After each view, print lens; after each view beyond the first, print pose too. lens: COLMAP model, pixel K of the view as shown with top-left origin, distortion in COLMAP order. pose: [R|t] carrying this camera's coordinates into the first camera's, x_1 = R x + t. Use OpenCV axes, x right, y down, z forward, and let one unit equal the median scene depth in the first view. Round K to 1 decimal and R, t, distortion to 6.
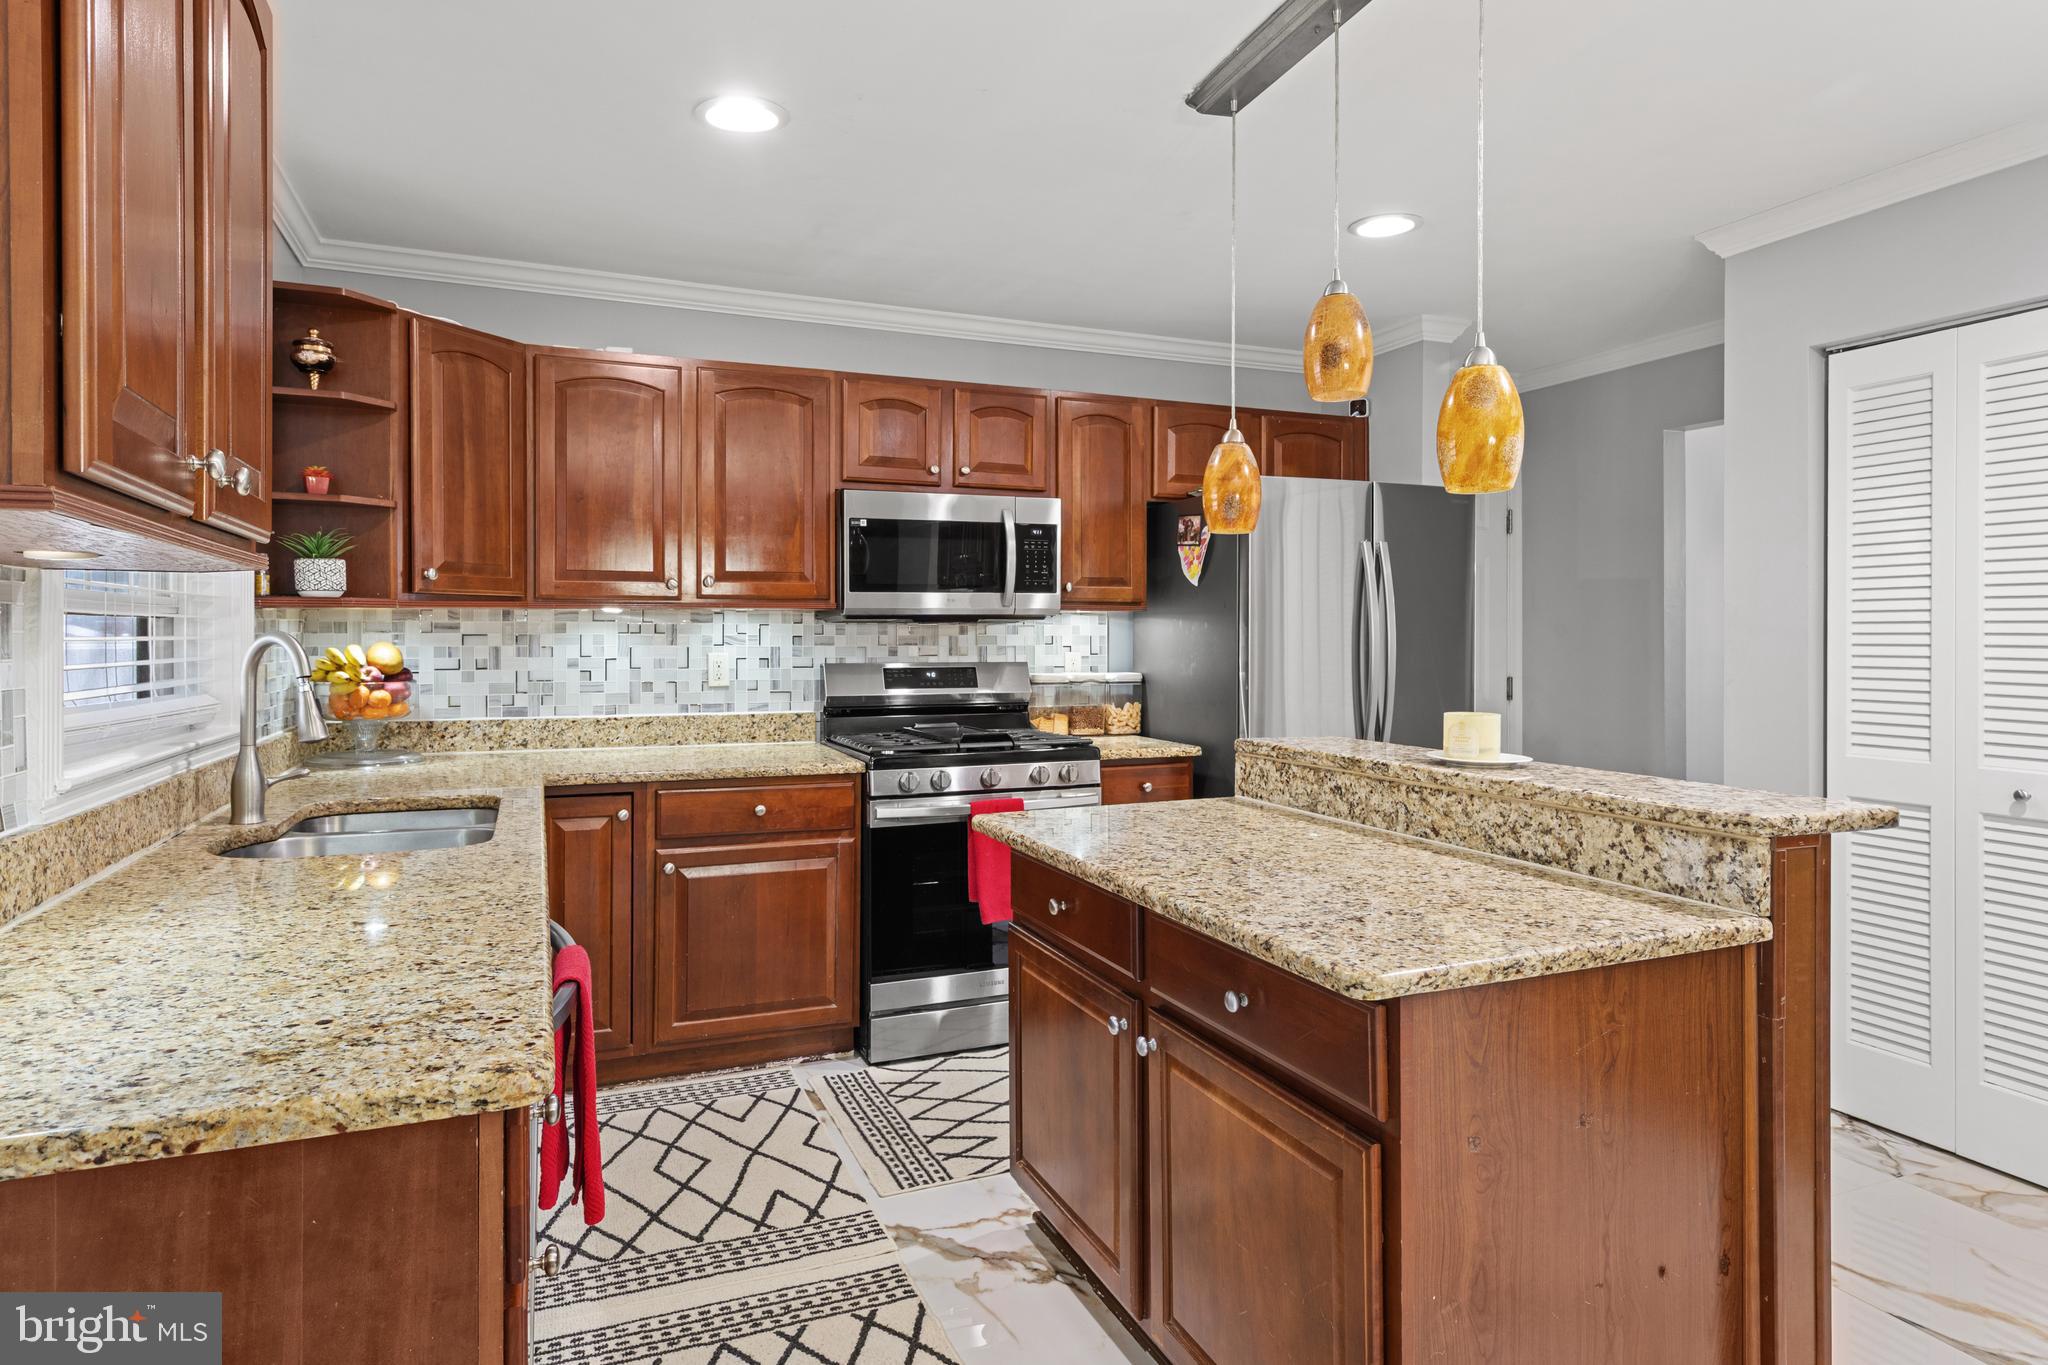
lens RADIAL K [[1155.7, 0, 1018.2], [0, 1155.7, 643.9], [0, 0, 1]] dist [0.001534, 0.000853]
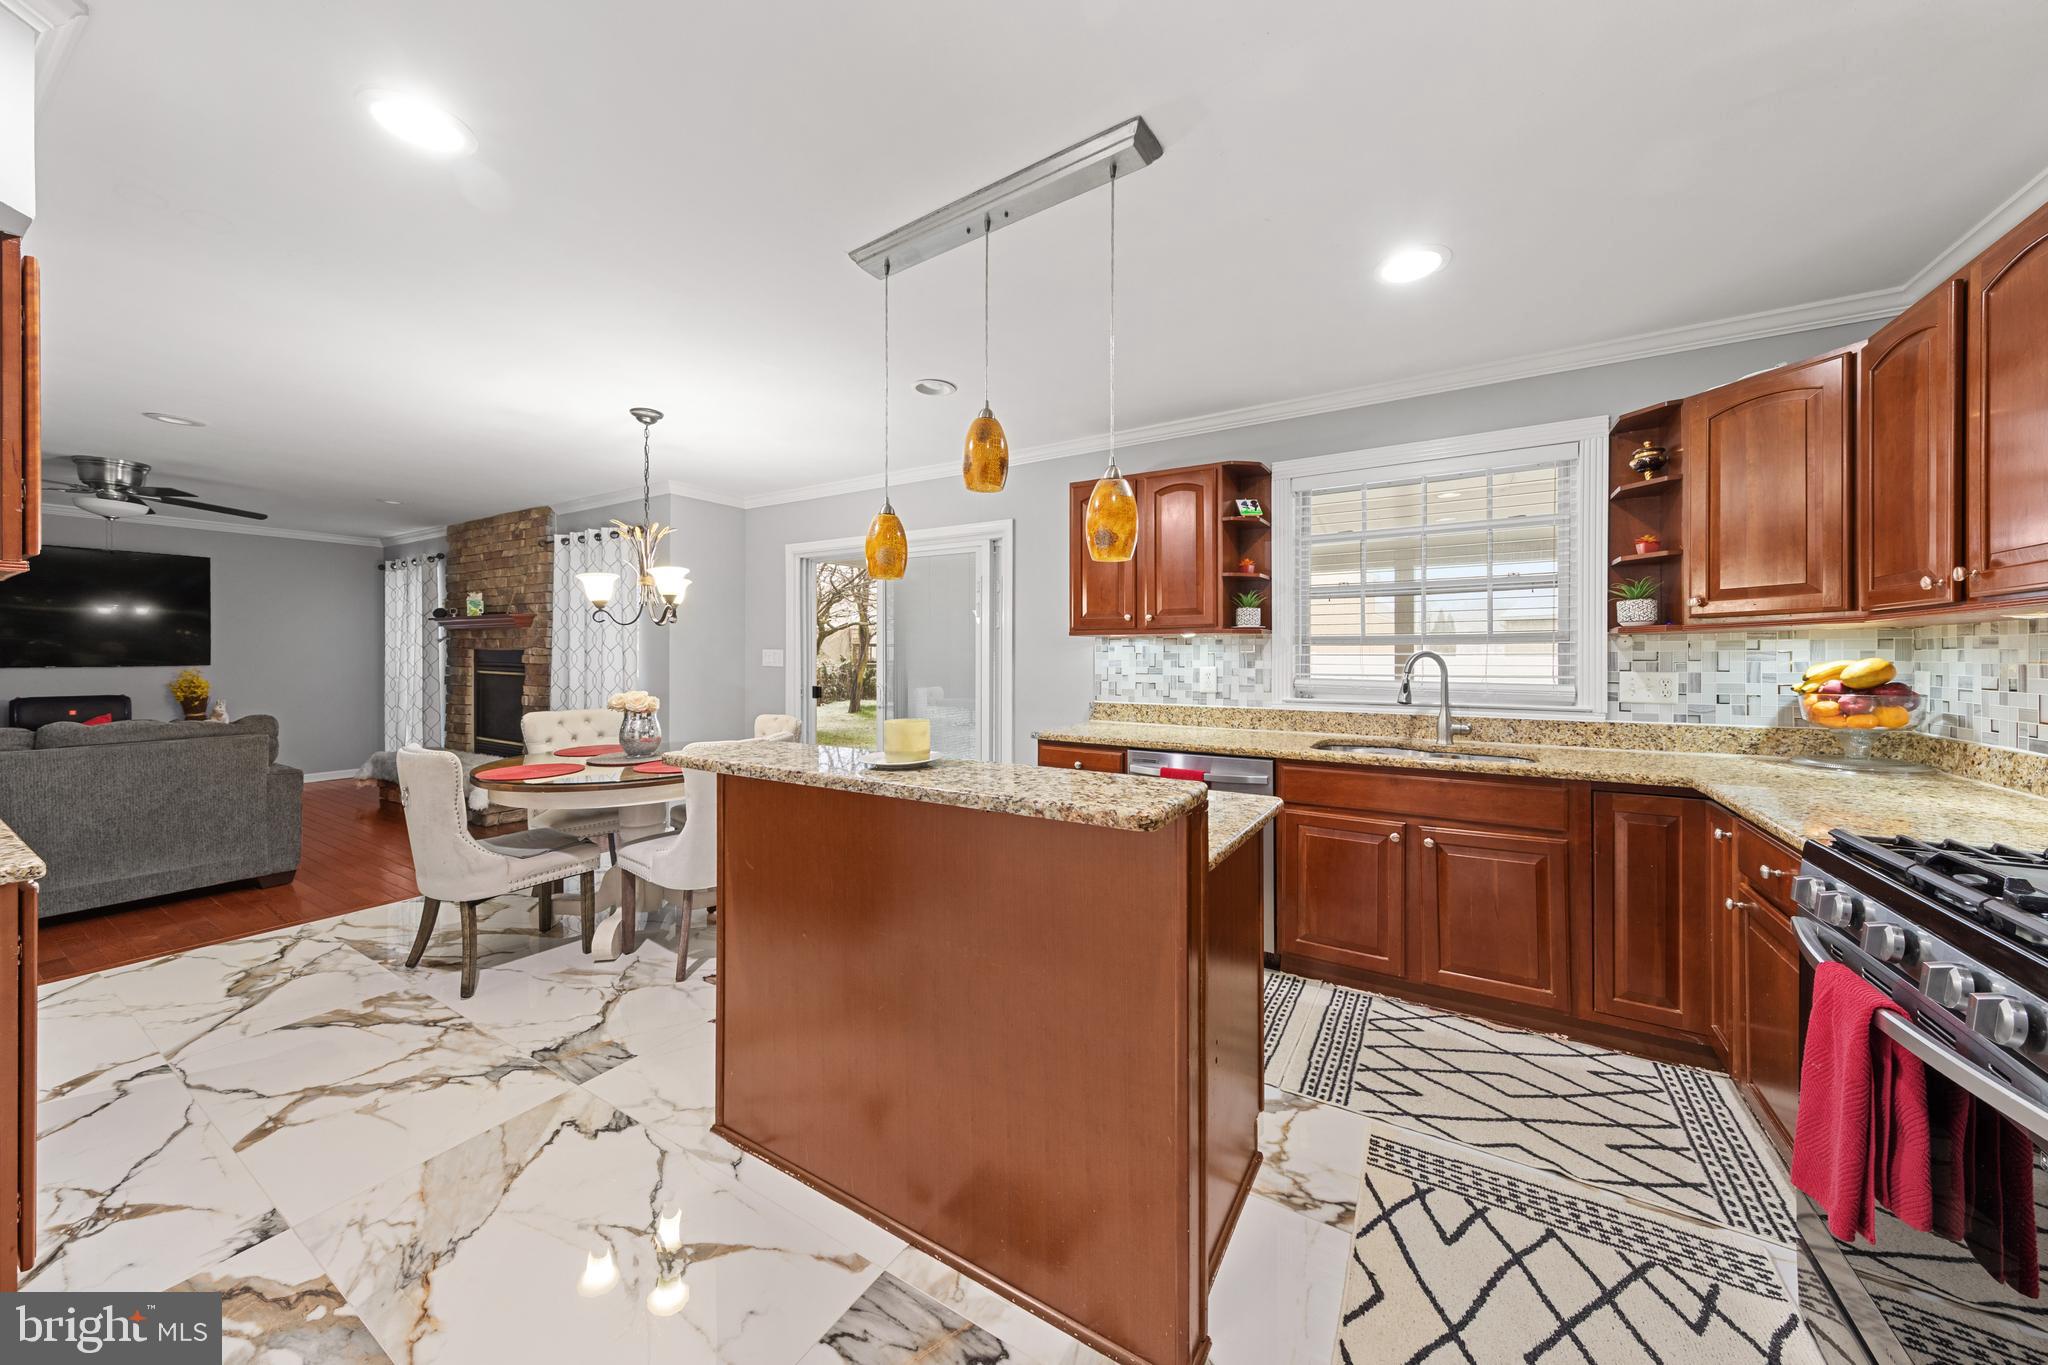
lens RADIAL K [[713.2, 0, 1014.3], [0, 713.2, 657.4], [0, 0, 1]] dist [0.013081, -0.001980]
pose [[-0.812563, 0.002817, -0.582866, 0.484818], [-0.002693, 0.999960, 0.008586, -0.005947], [0.582867, 0.008546, -0.812523, 1.100701]]
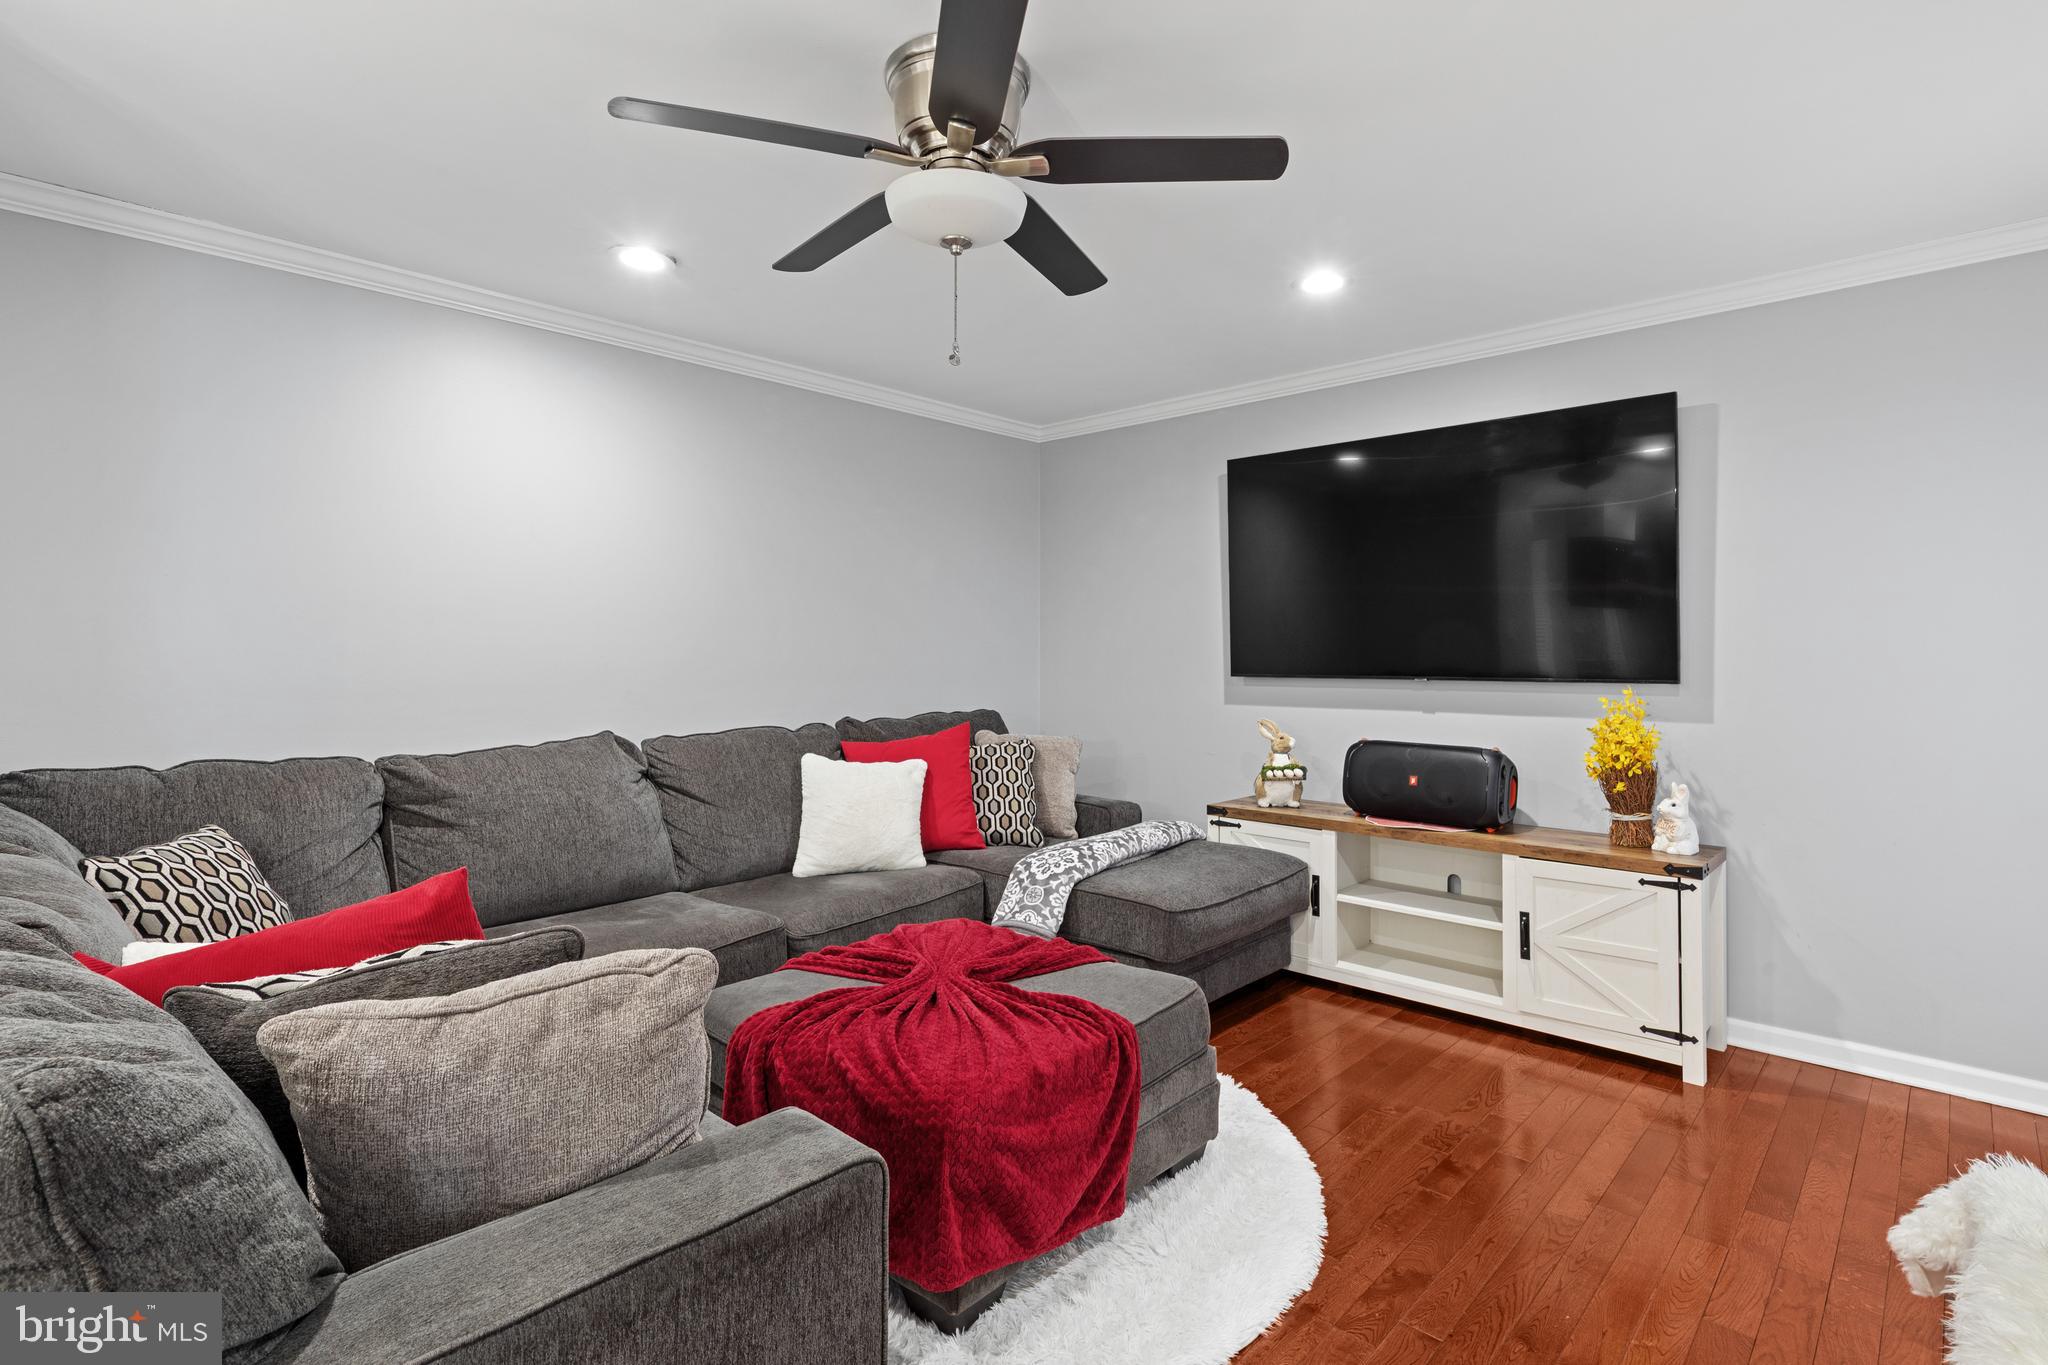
lens RADIAL K [[978.4, 0, 1013.4], [0, 978.4, 625.1], [0, 0, 1]] dist [-0.021209, 0.000270]
pose [[-0.397376, 0.022858, 0.917371, 0.493770], [0.002214, 0.999711, -0.023950, 0.000394], [-0.917653, -0.007486, -0.397312, -0.754772]]
